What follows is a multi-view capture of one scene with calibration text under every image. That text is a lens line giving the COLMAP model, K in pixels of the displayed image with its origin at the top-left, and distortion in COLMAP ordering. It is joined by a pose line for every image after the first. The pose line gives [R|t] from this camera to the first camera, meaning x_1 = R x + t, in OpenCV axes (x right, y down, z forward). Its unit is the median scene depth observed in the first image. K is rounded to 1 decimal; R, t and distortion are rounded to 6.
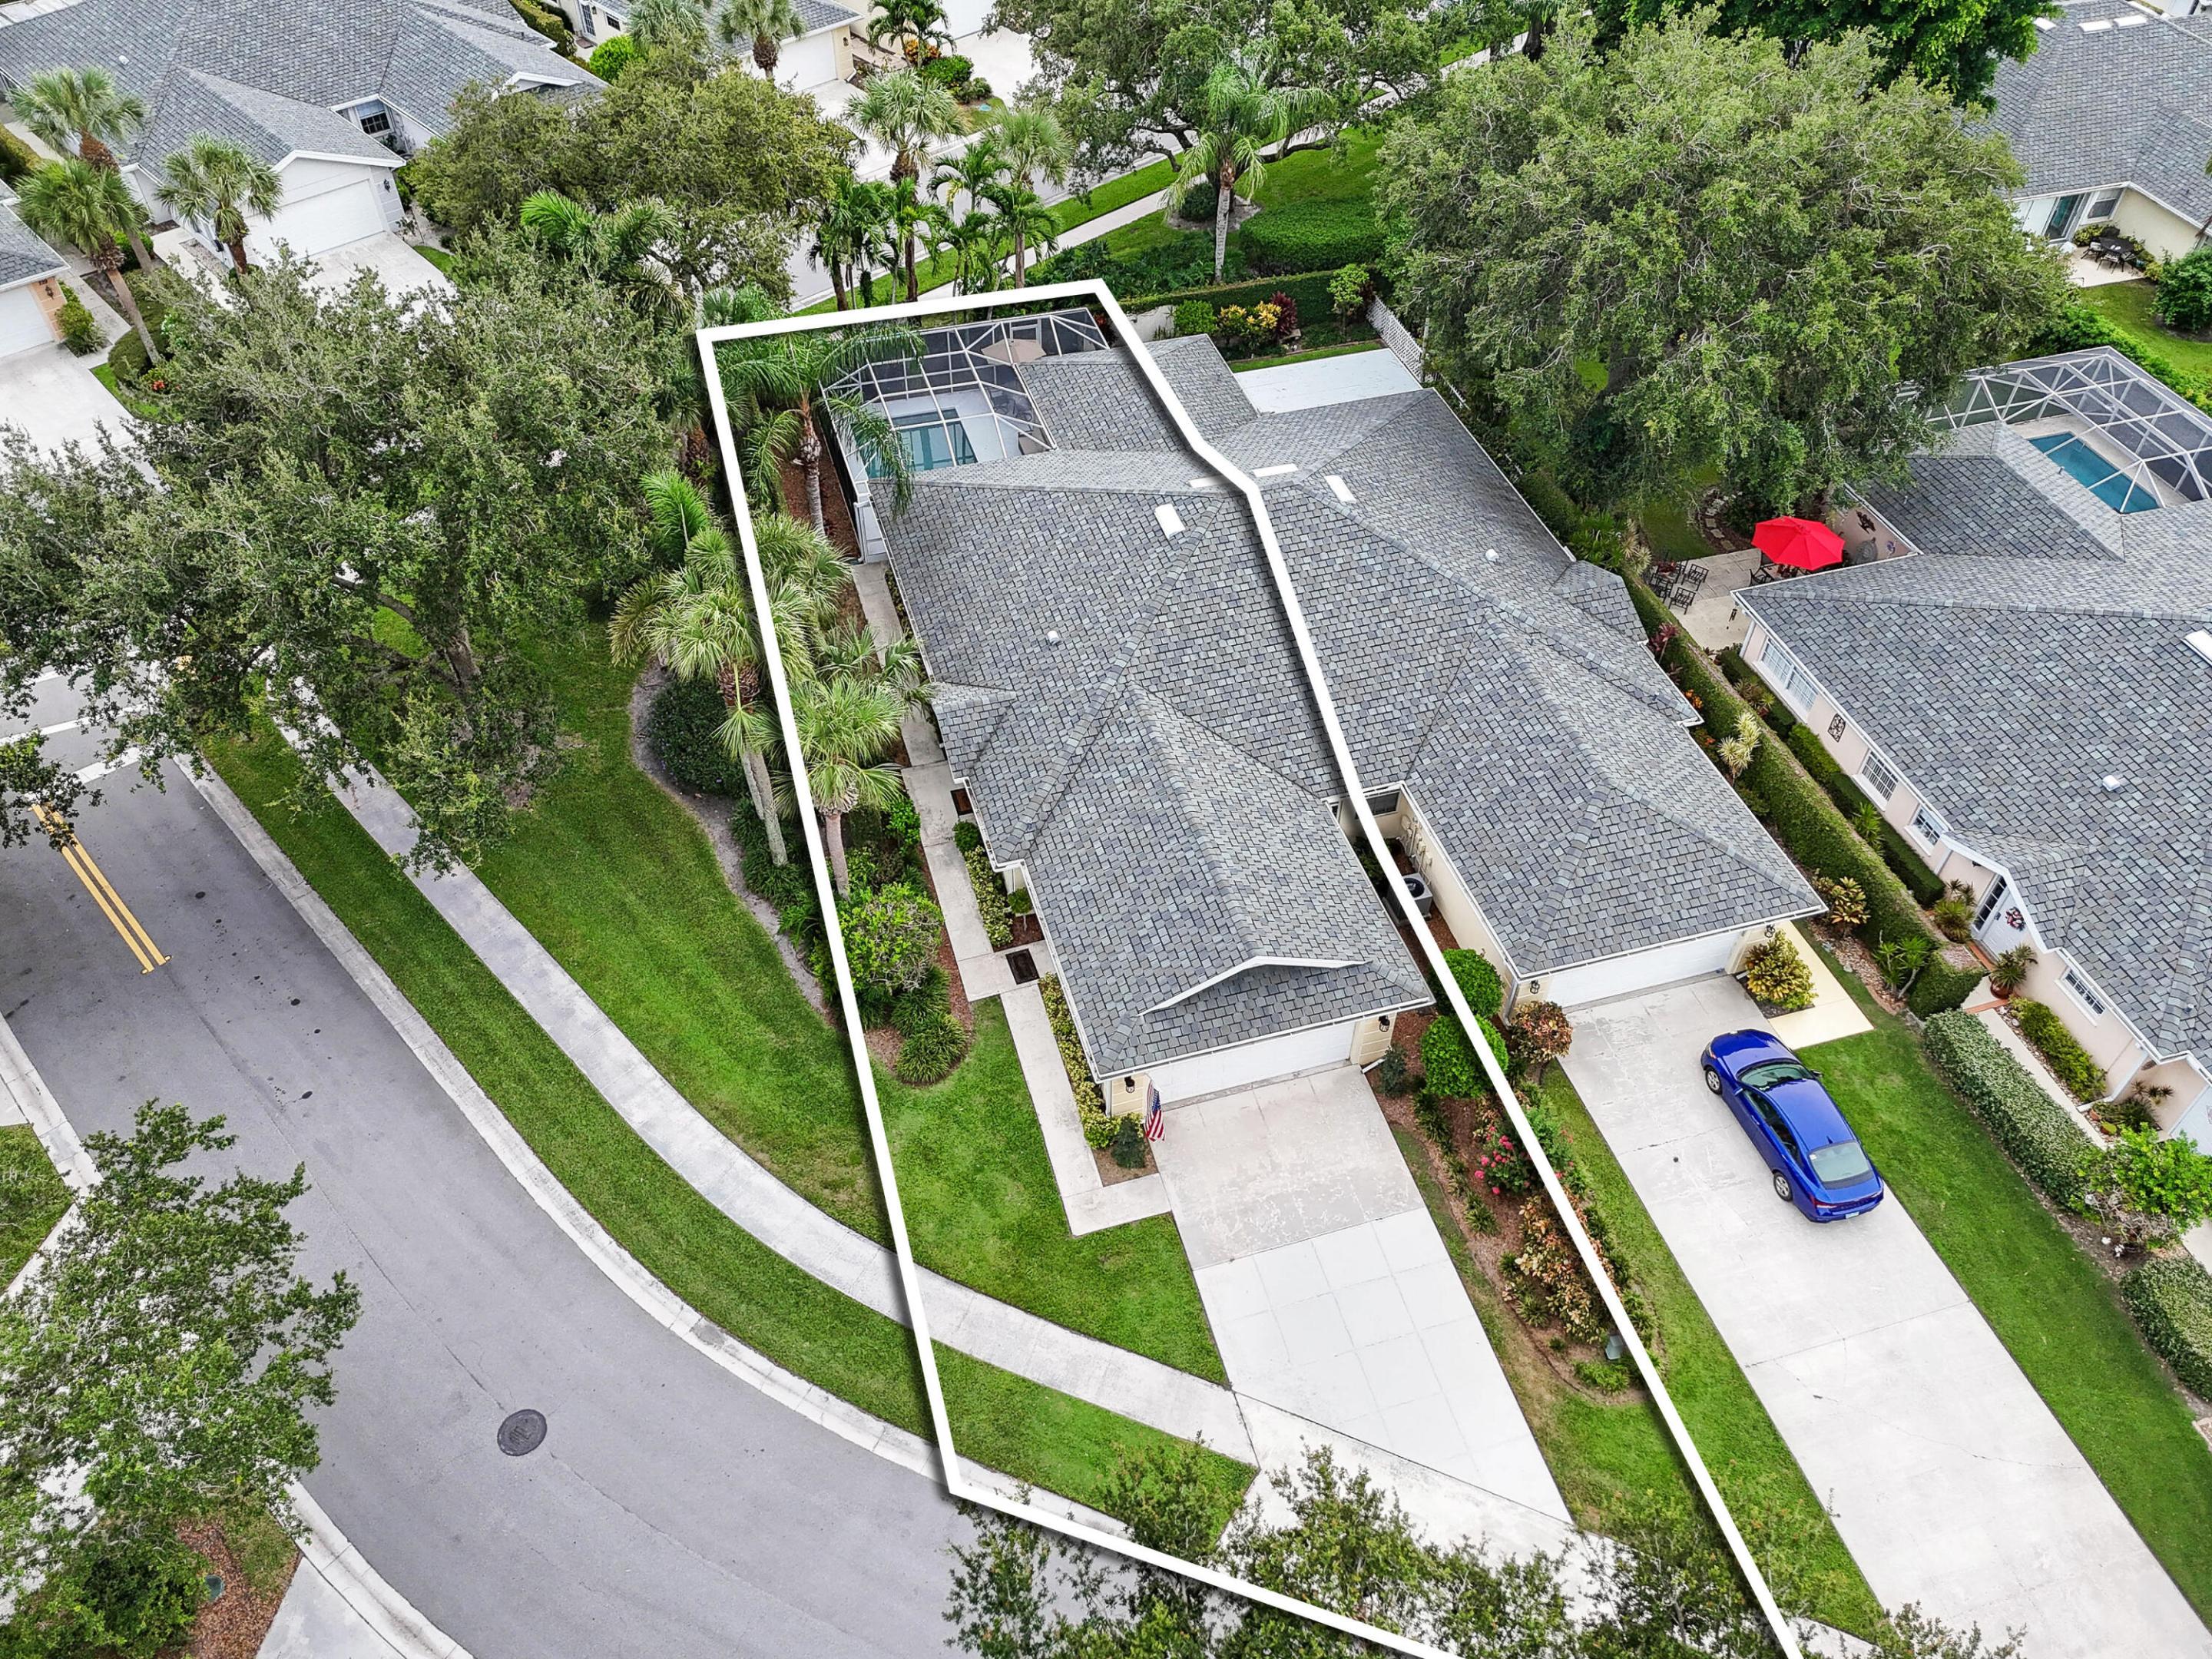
lens RADIAL K [[1591.2, 0, 1106.0], [0, 1591.2, 829.5], [0, 0, 1]] dist [0.104110, 0.000256]
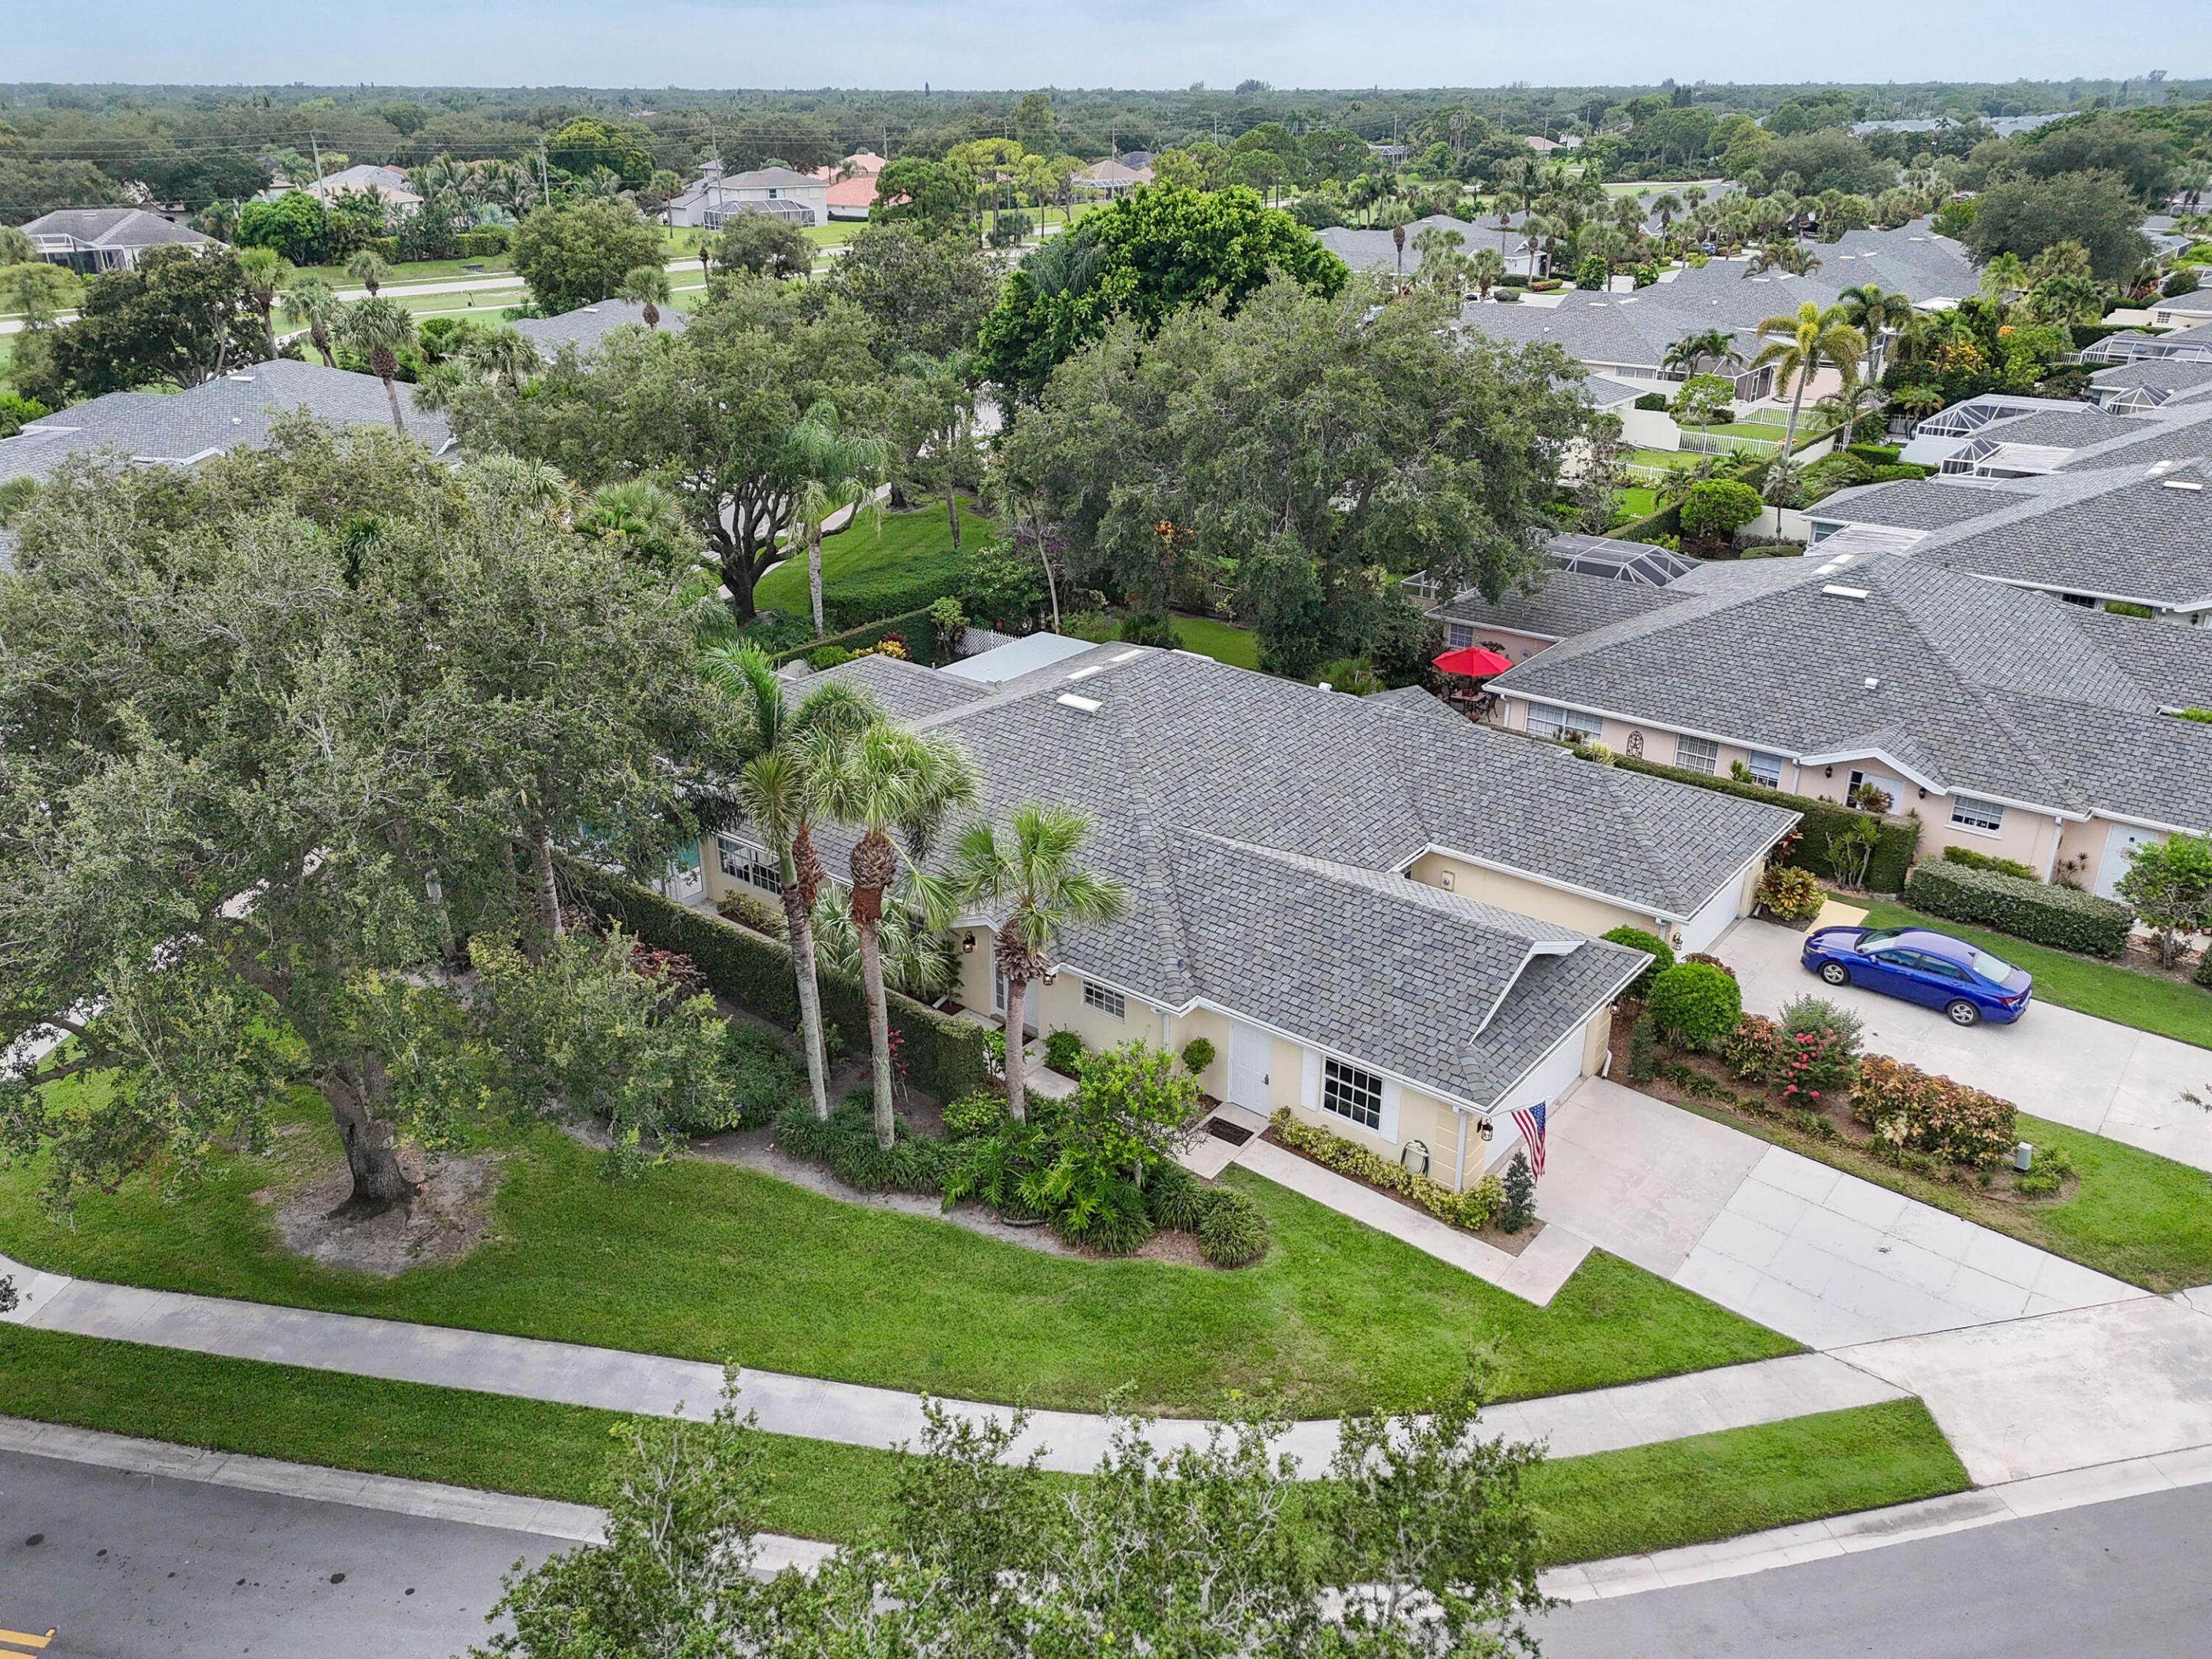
lens RADIAL K [[1656.0, 0, 1106.0], [0, 1656.0, 829.5], [0, 0, 1]] dist [0.075123, -0.001575]
pose [[0.817391, -0.238539, 0.524377, -0.546963], [0.421893, 0.867683, -0.262932, 0.157027], [-0.392274, 0.436149, 0.809874, 0.256733]]
